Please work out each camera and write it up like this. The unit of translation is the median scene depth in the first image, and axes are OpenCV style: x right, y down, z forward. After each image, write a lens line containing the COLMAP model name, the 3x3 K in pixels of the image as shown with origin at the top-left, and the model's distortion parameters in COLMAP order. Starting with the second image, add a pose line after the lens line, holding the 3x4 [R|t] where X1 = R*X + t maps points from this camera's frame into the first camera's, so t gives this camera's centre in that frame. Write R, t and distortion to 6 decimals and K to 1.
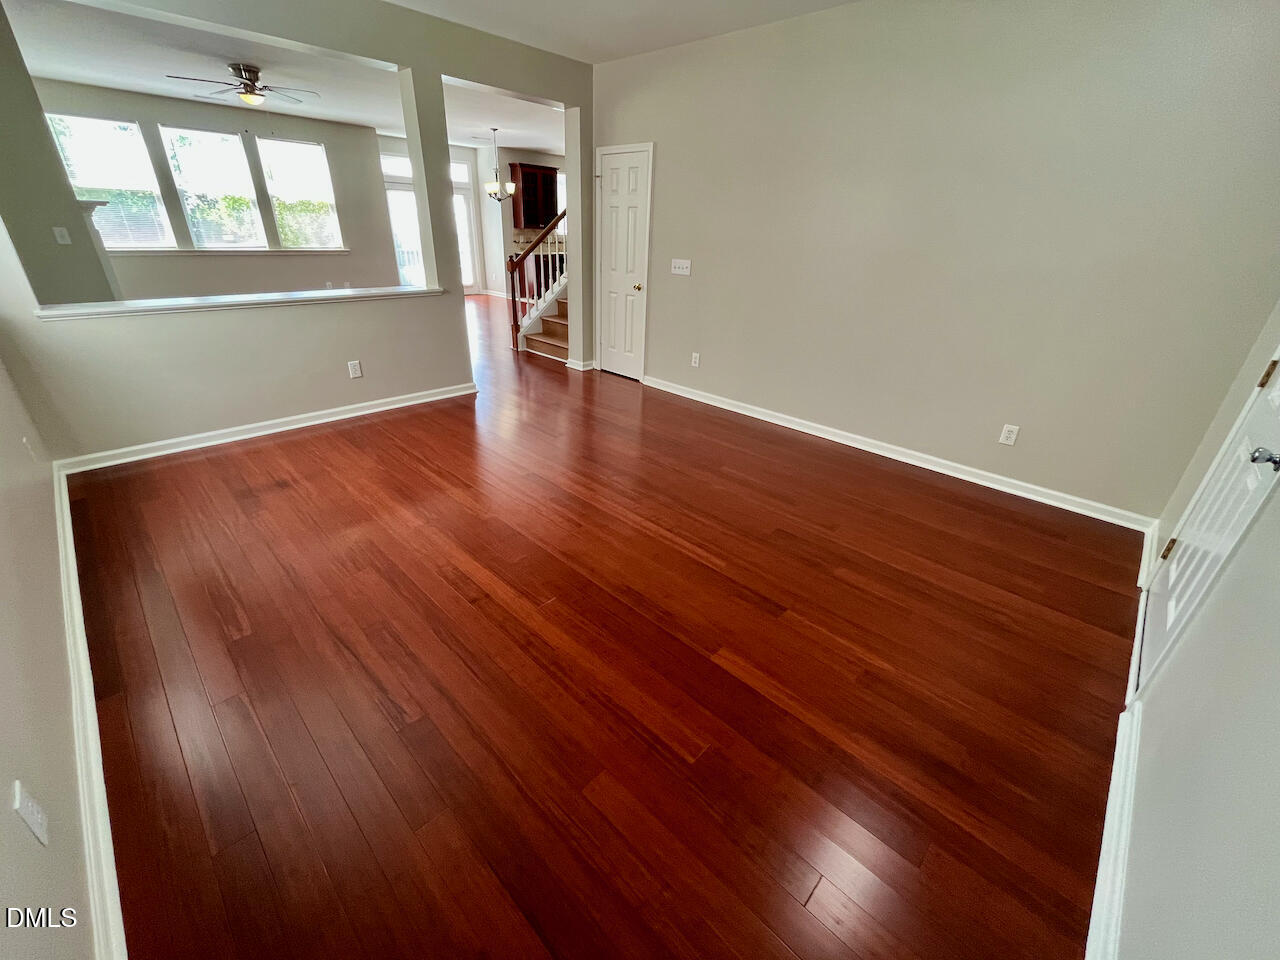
lens RADIAL K [[520.4, 0, 635.0], [0, 520.4, 479.1], [0, 0, 1]] dist [0.001838, -0.000496]
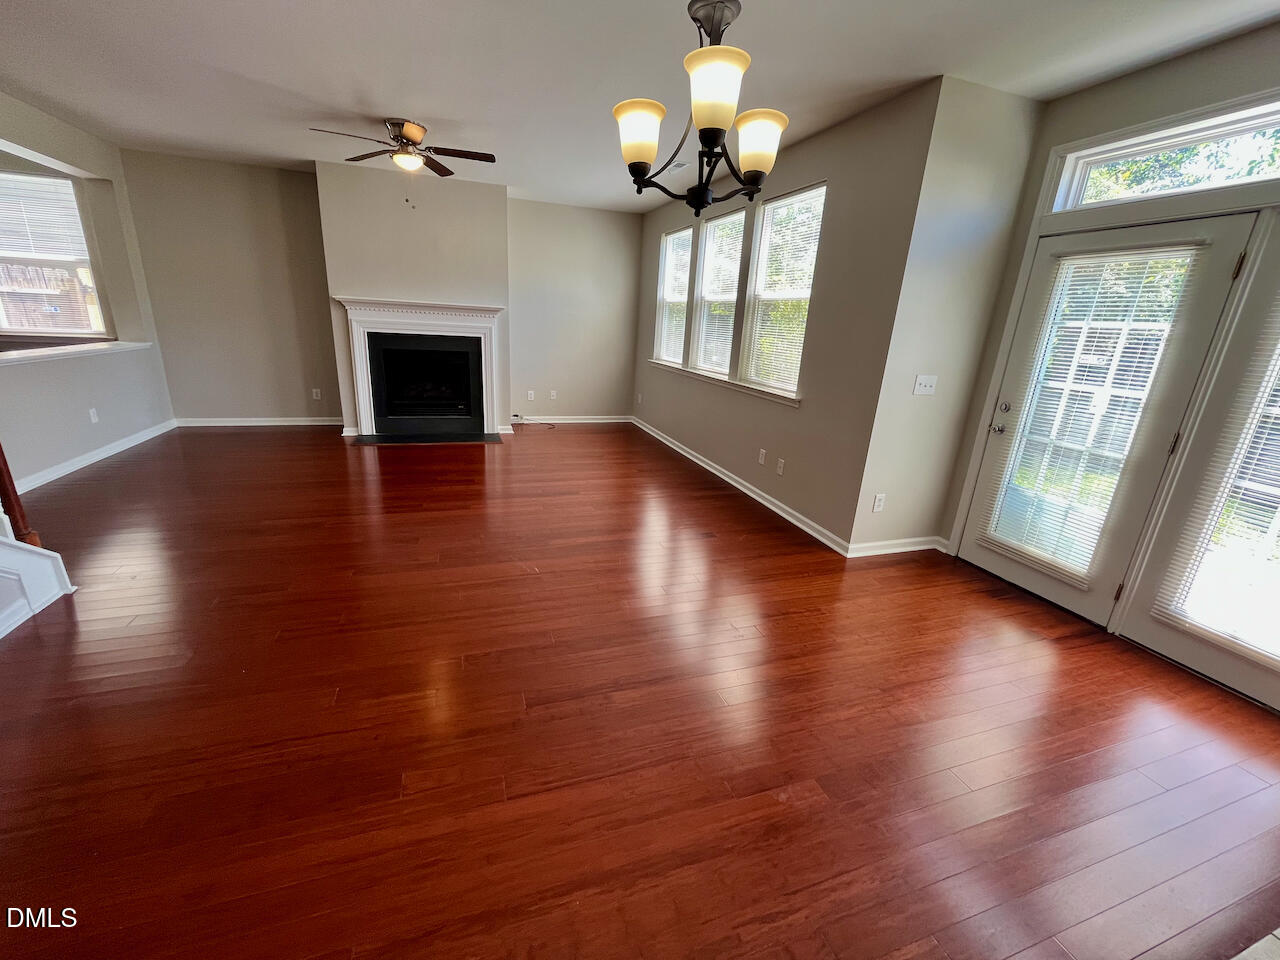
lens RADIAL K [[520.4, 0, 636.1], [0, 520.4, 475.4], [0, 0, 1]] dist [0.001838, -0.000496]
pose [[-0.445504, 0.200039, -0.872646, -0.083392], [-0.451111, 0.791780, 0.411804, -0.544242], [0.773320, 0.577121, -0.262502, 1.117680]]
